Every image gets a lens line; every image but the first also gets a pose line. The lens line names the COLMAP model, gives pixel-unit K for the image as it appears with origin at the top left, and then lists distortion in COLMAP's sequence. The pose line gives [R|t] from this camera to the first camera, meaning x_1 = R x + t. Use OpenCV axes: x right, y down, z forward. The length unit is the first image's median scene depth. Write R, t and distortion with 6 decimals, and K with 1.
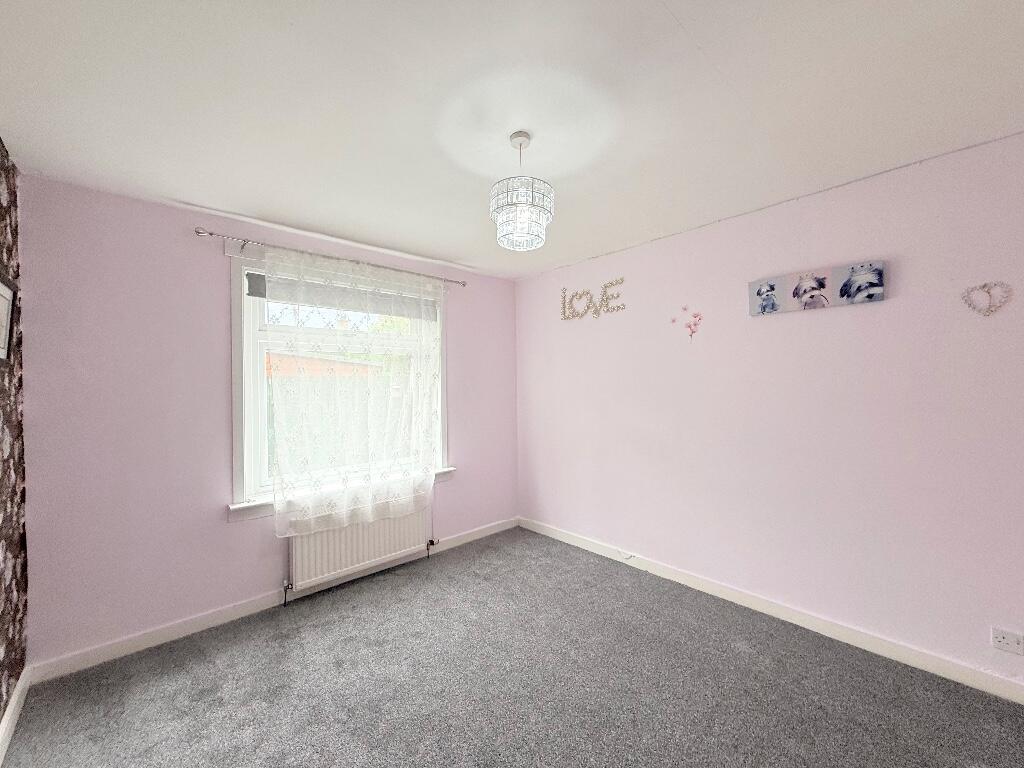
lens RADIAL K [[406.1, 0, 509.7], [0, 406.1, 384.6], [0, 0, 1]] dist [-0.001907, 0.000024]
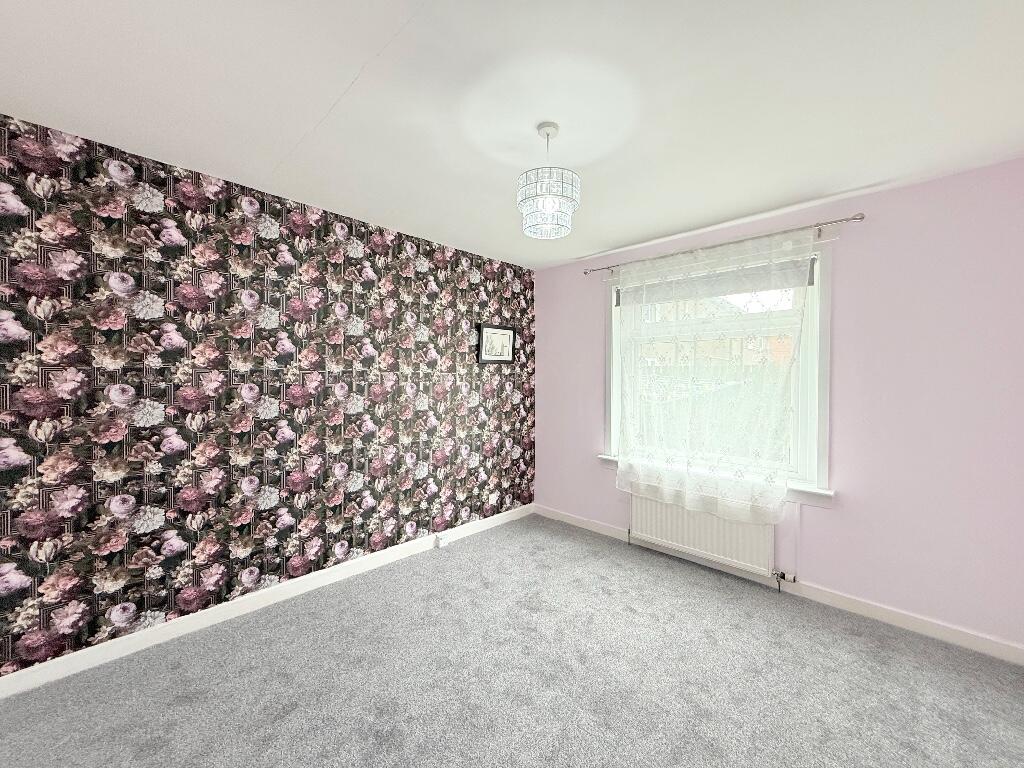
lens RADIAL K [[406.1, 0, 509.7], [0, 406.1, 384.6], [0, 0, 1]] dist [-0.001907, 0.000024]
pose [[0.063233, 0.027858, -0.997610, 0.626712], [-0.006983, 0.999598, 0.027471, 0.007139], [0.997974, 0.005229, 0.063402, 0.496748]]
